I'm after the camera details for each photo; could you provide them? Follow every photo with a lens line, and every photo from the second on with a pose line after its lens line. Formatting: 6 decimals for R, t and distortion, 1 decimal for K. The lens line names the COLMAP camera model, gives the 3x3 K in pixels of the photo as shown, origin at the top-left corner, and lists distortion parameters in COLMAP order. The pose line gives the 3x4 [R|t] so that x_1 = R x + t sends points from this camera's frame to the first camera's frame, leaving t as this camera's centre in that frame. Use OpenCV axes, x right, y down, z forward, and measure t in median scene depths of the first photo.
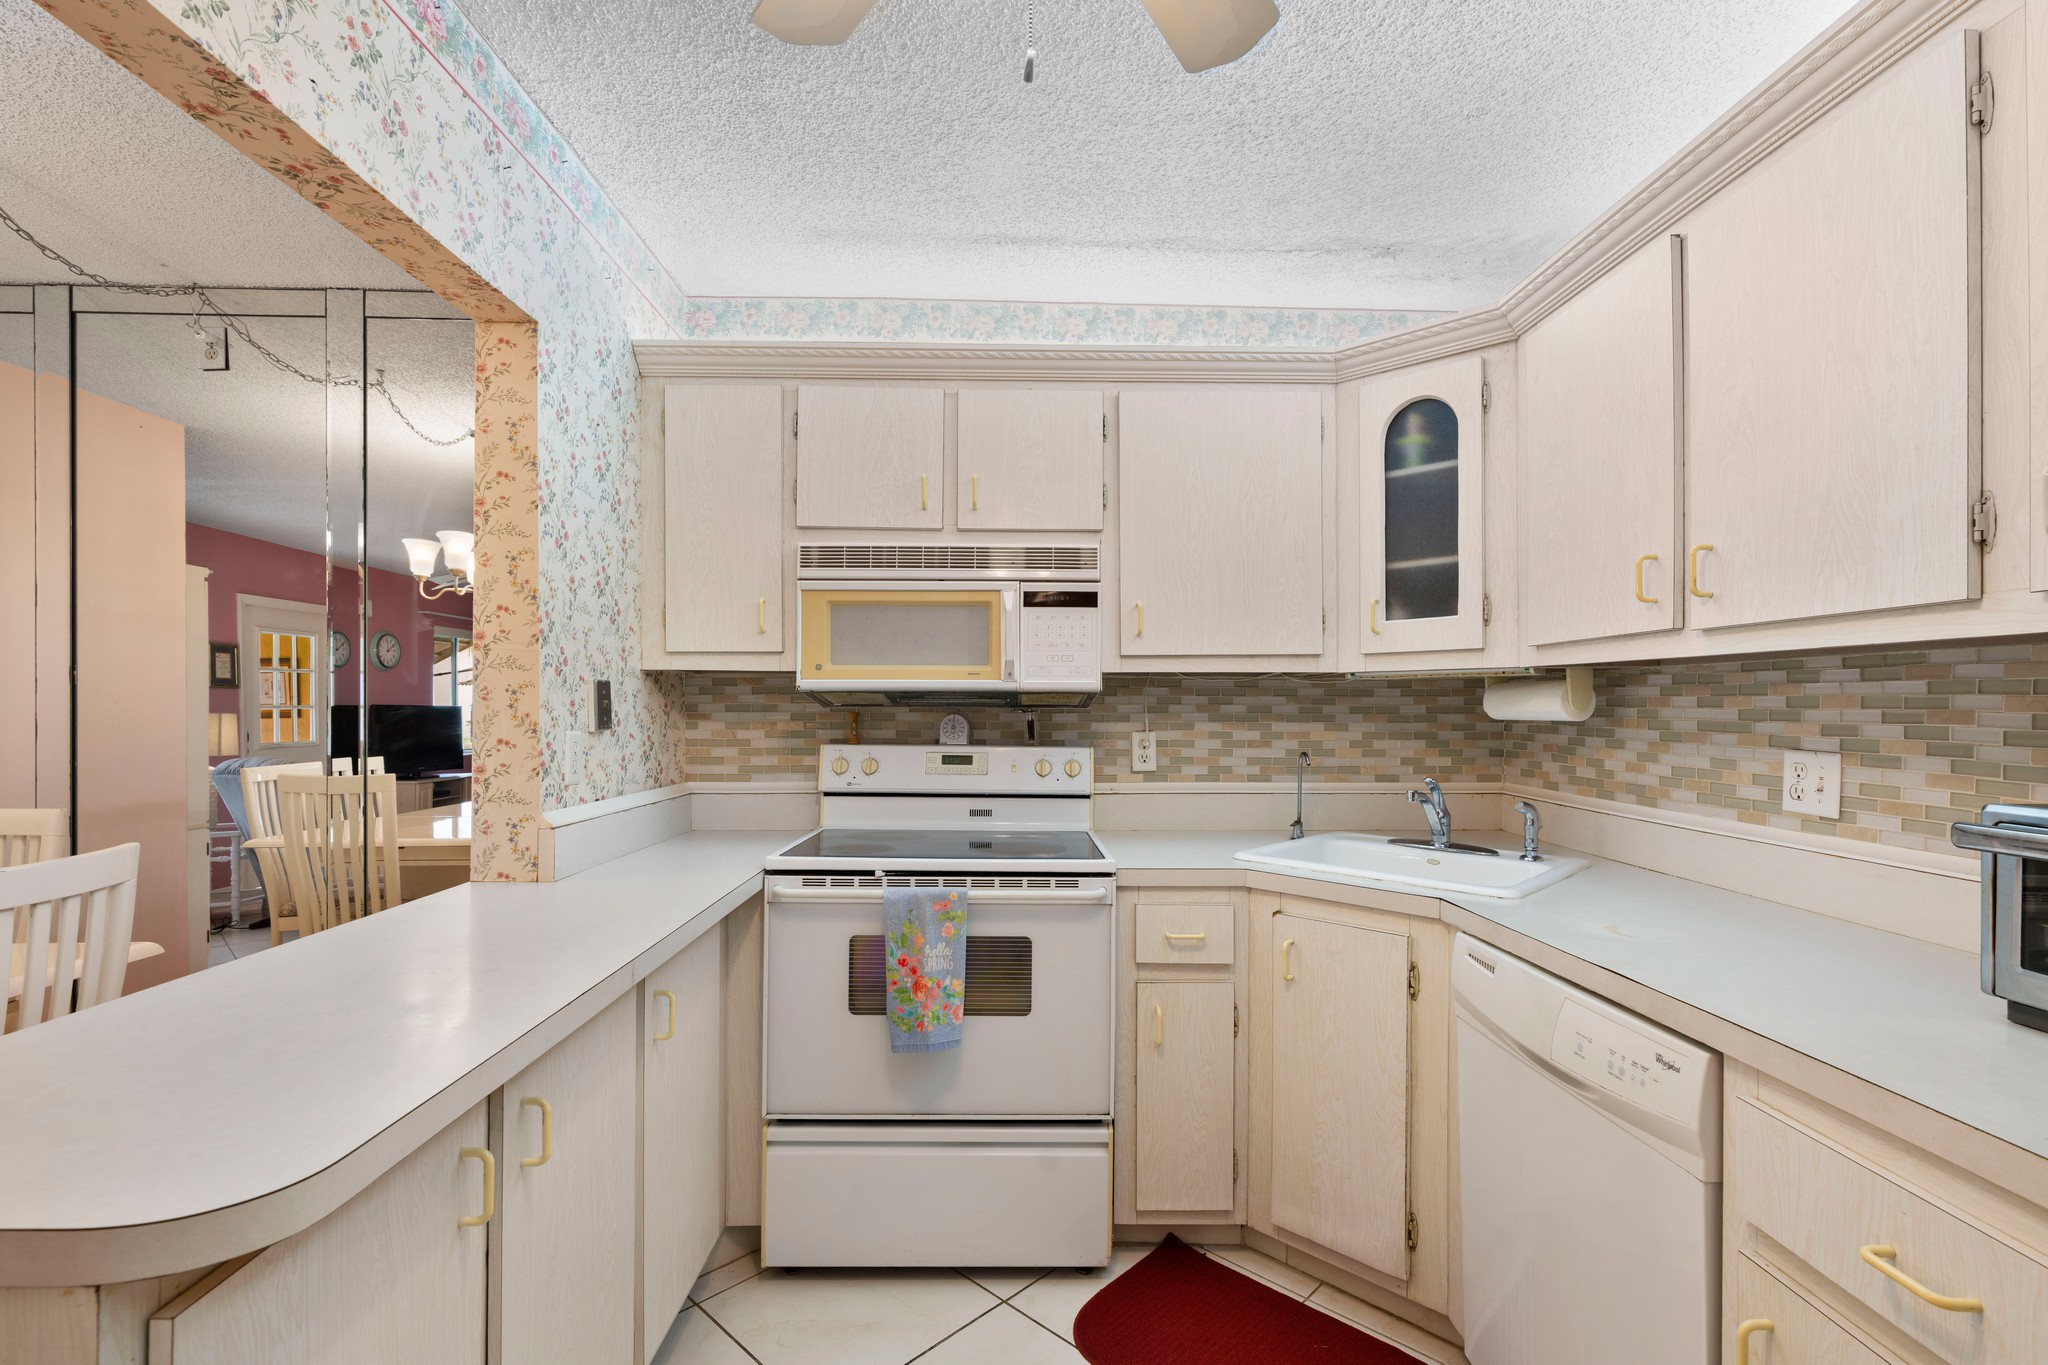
lens RADIAL K [[929.3, 0, 1029.1], [0, 929.3, 704.1], [0, 0, 1]] dist [-0.001728, 0.001066]
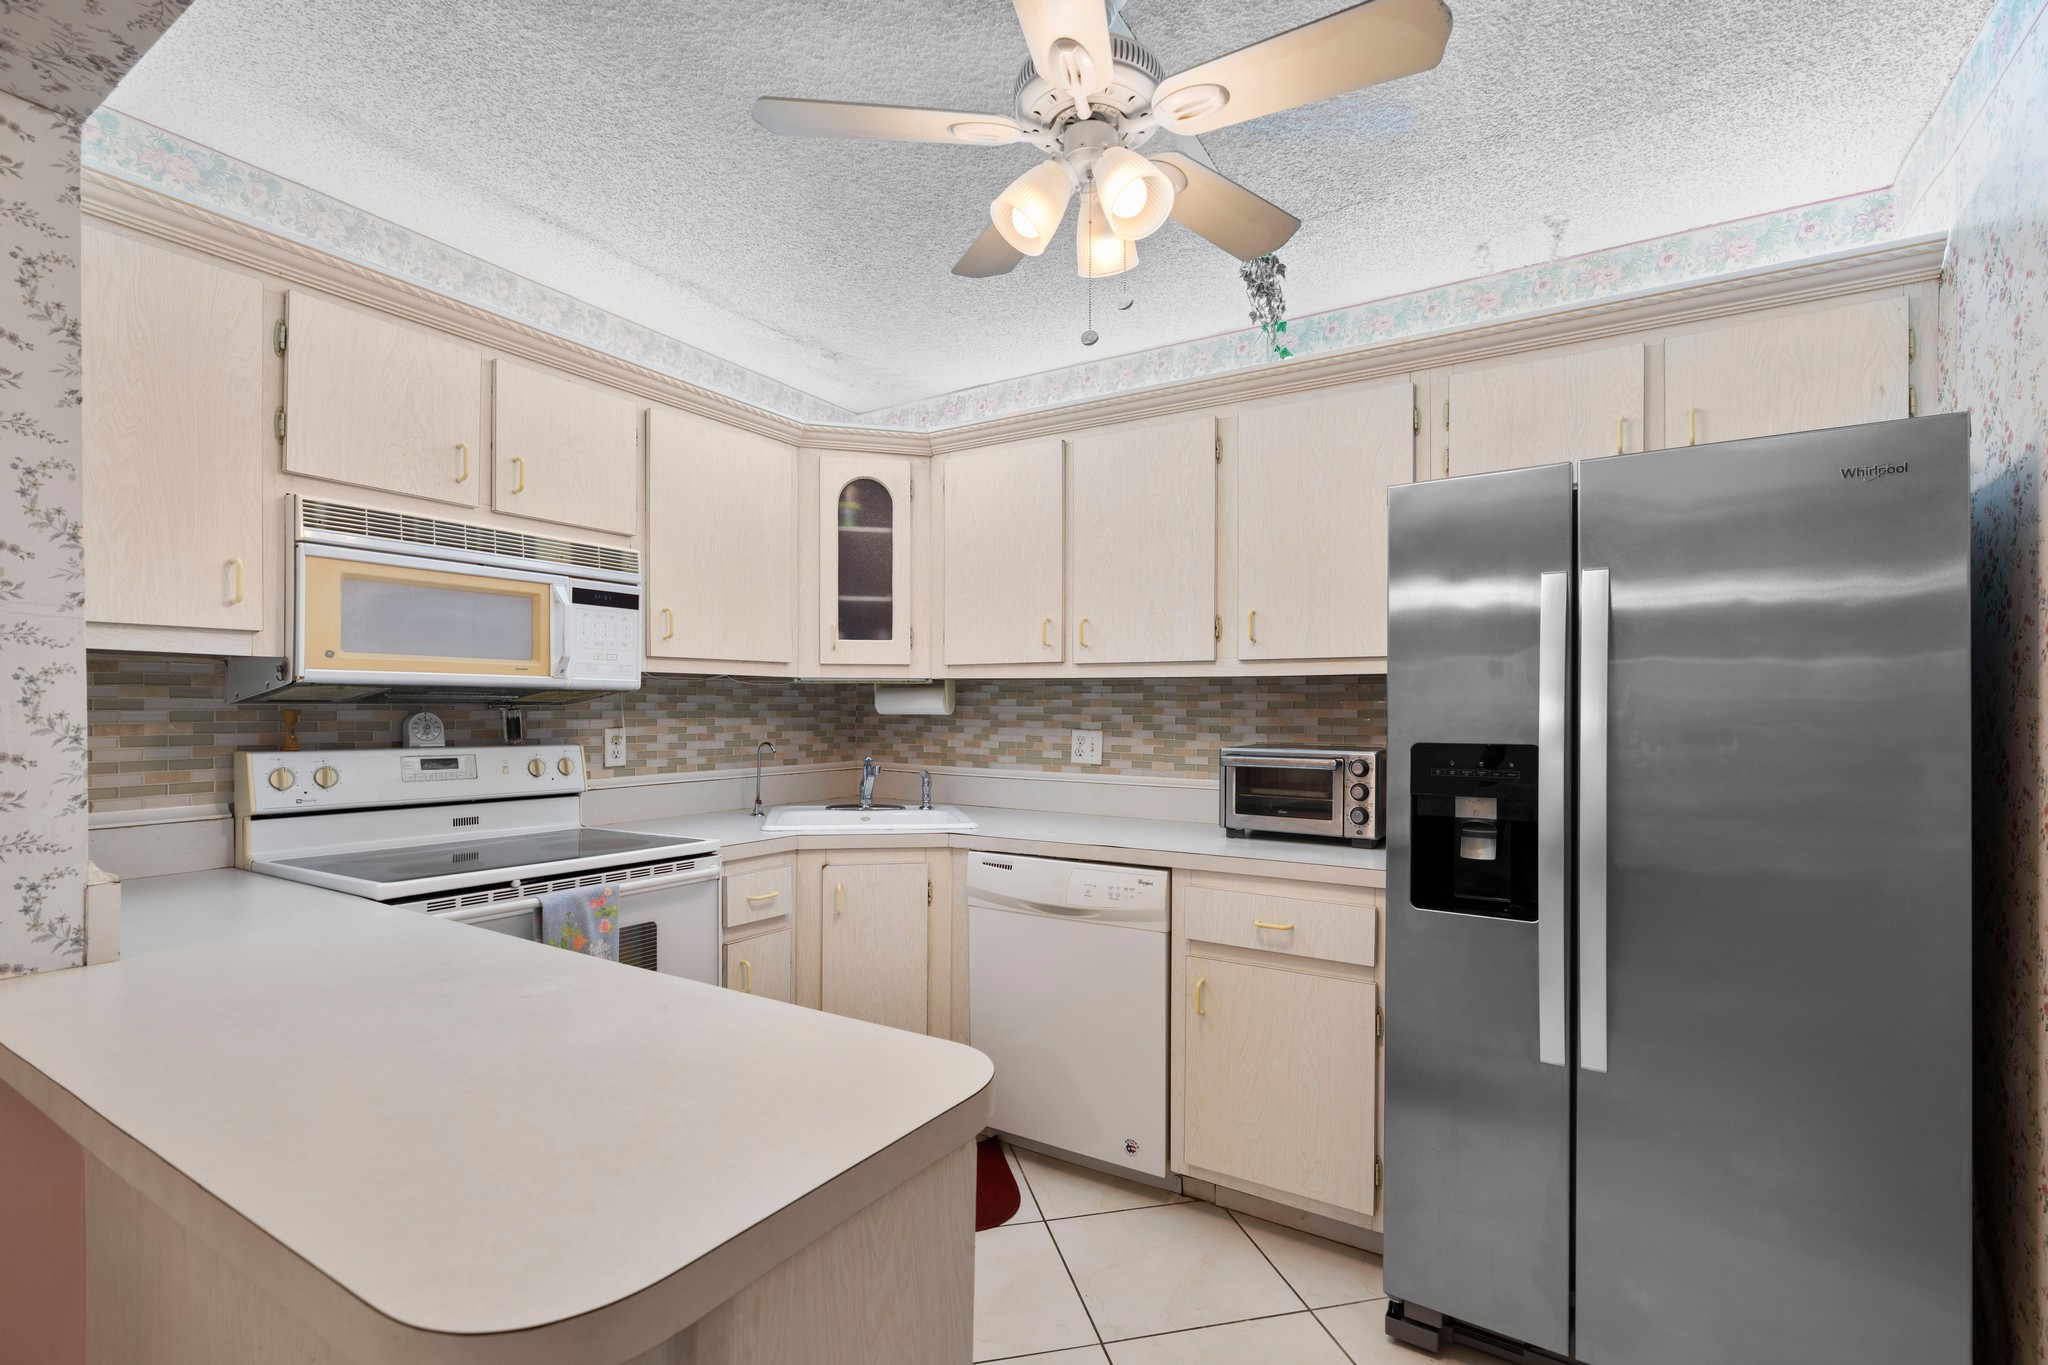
lens RADIAL K [[929.3, 0, 1029.1], [0, 929.3, 704.1], [0, 0, 1]] dist [-0.001728, 0.001066]
pose [[0.544681, 0.003089, 0.838637, -0.585907], [-0.006226, 0.999981, 0.000361, -0.000507], [-0.838620, -0.005418, 0.544690, 0.057556]]
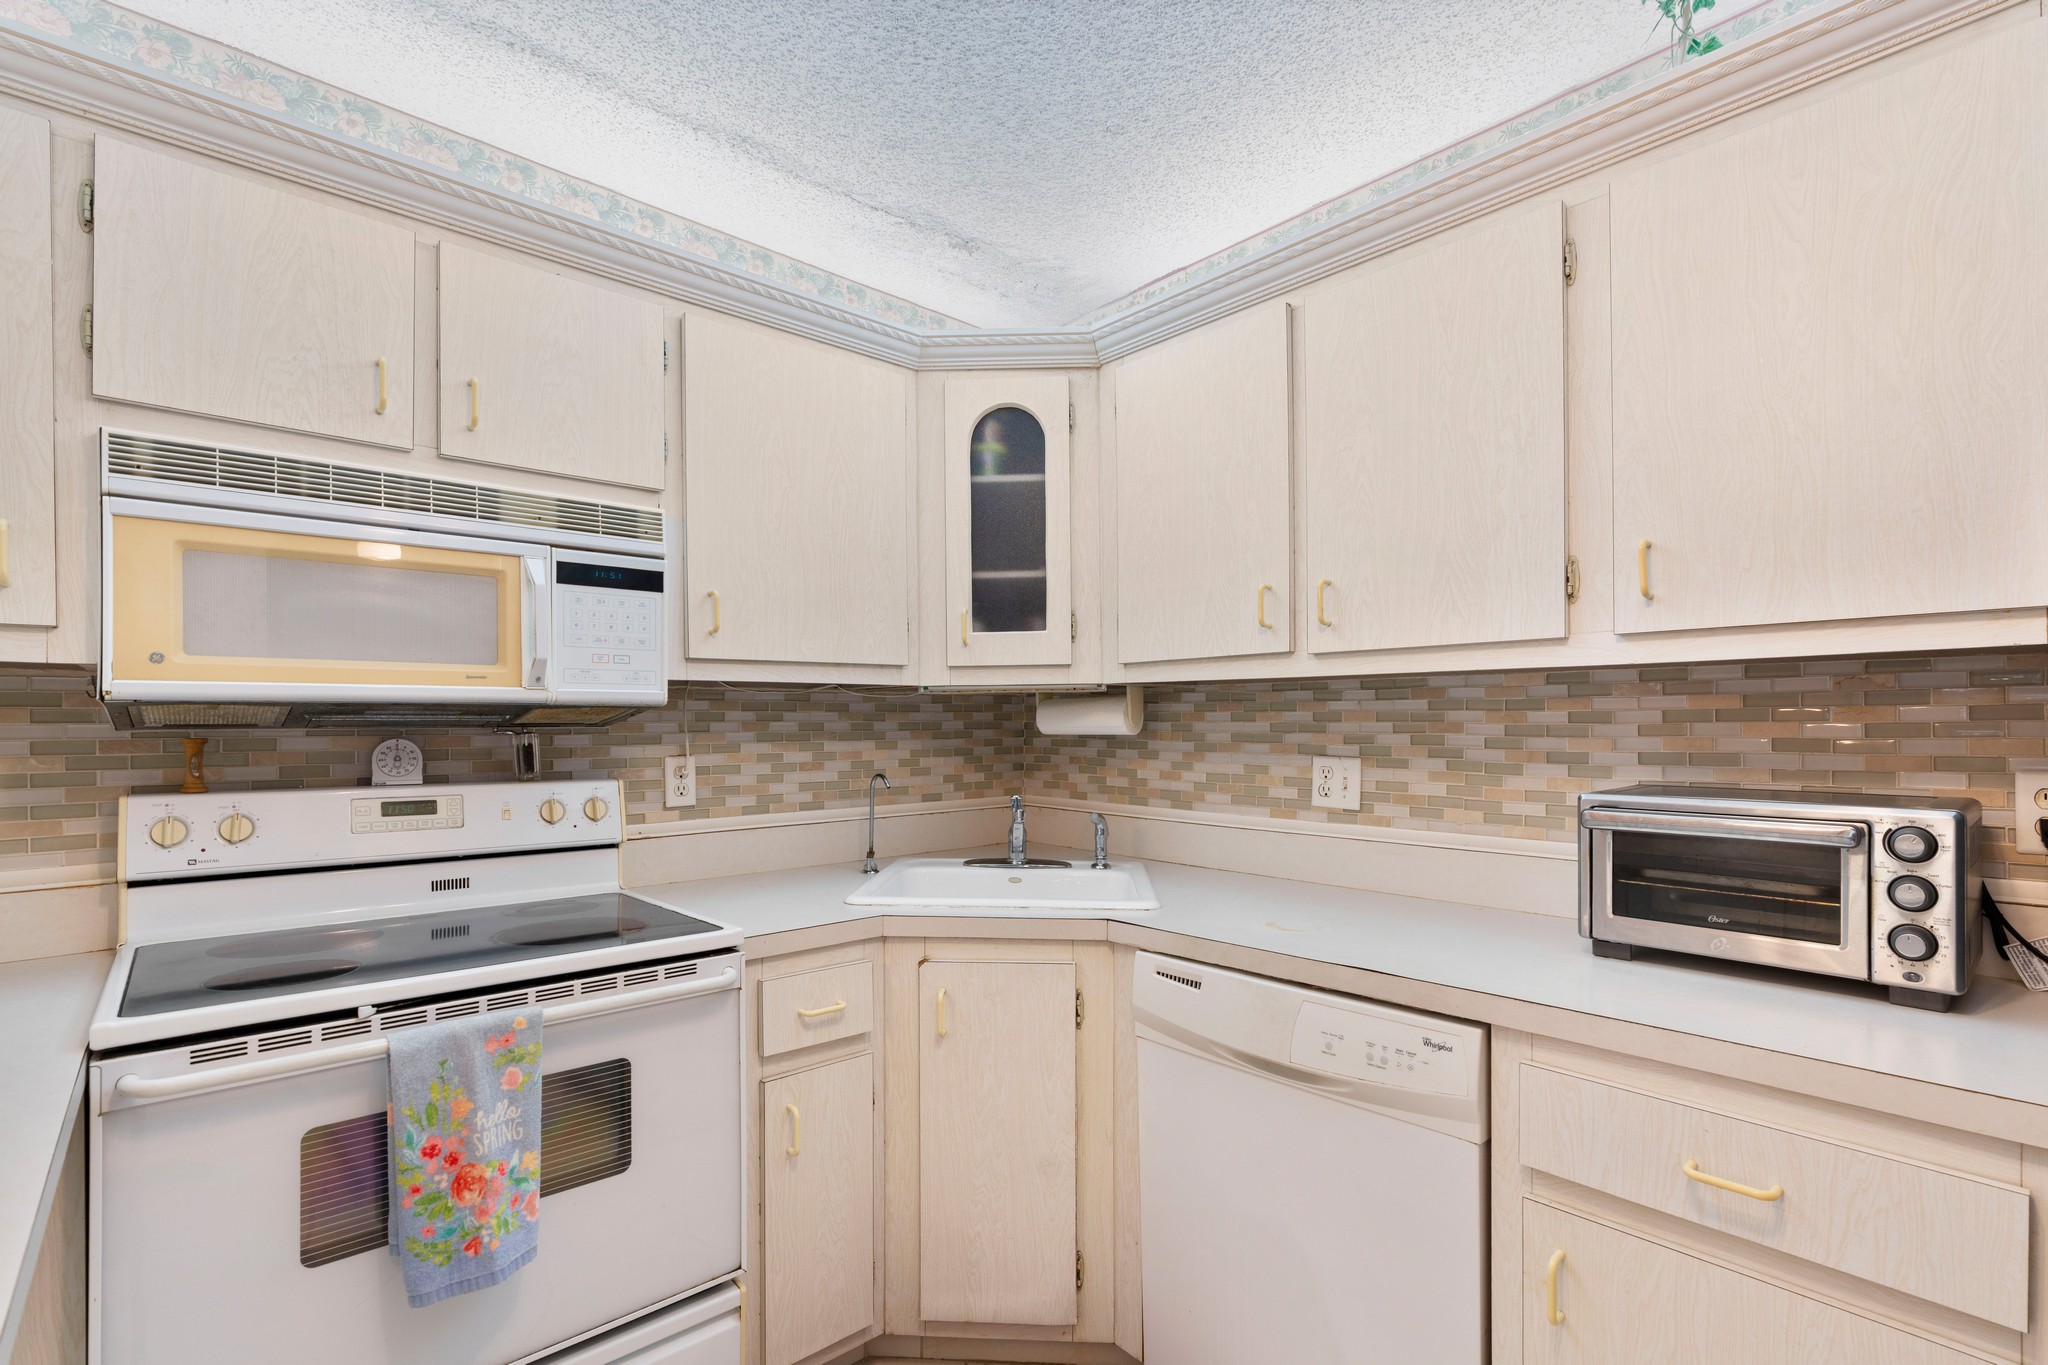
lens RADIAL K [[935.2, 0, 1030.1], [0, 935.2, 720.2], [0, 0, 1]] dist [-0.003033, 0.000837]
pose [[0.754572, -0.004702, 0.656200, -0.204682], [0.004810, 0.999987, 0.001634, -0.001094], [-0.656199, 0.001923, 0.754585, 0.245126]]
